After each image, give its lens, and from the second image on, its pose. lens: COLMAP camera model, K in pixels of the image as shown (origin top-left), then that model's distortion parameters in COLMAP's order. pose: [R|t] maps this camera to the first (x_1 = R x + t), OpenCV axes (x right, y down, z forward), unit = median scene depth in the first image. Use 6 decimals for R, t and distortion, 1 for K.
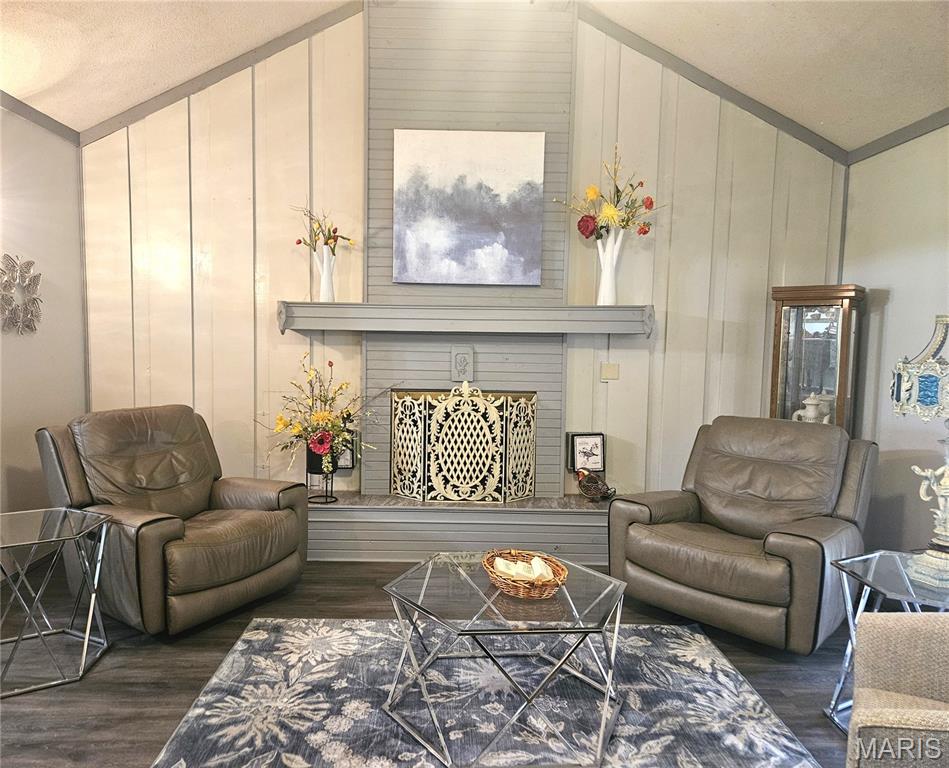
lens RADIAL K [[662.1, 0, 474.5], [0, 662.1, 384.0], [0, 0, 1]] dist [0.074210, -0.088530]
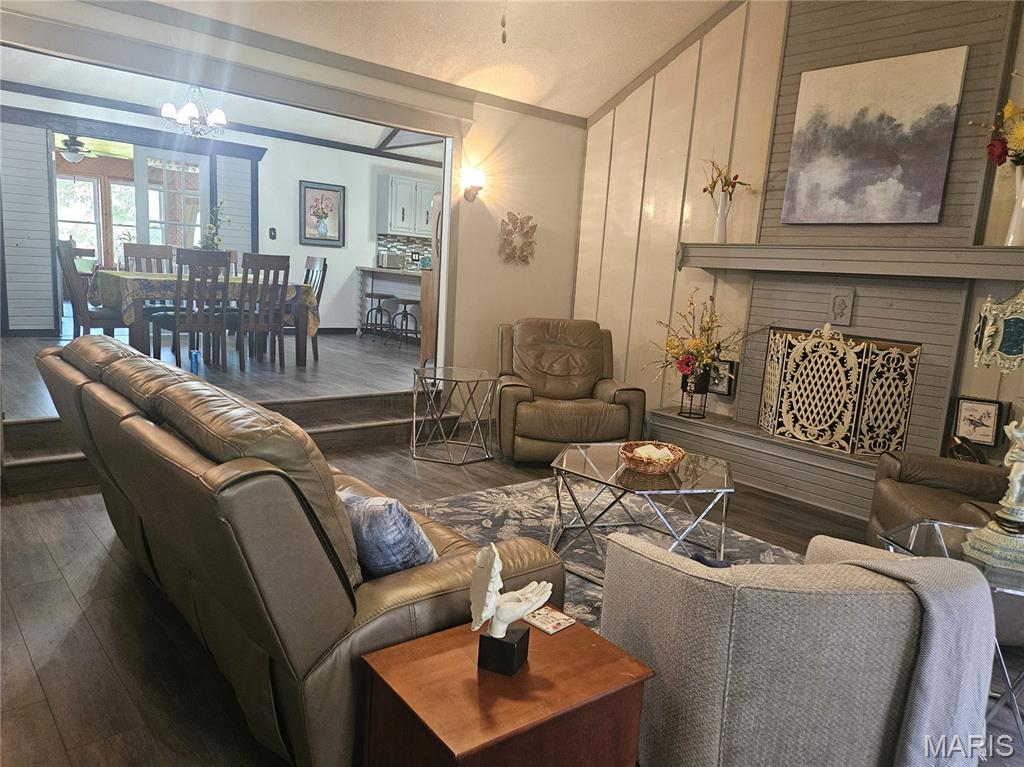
lens RADIAL K [[689.9, 0, 512.0], [0, 689.9, 383.5], [0, 0, 1]] dist [0.004315, -0.031395]
pose [[0.645680, 0.146484, -0.749426, 0.462164], [-0.096075, 0.989213, 0.110578, 0.015929], [0.757540, 0.000603, 0.652788, -0.023204]]
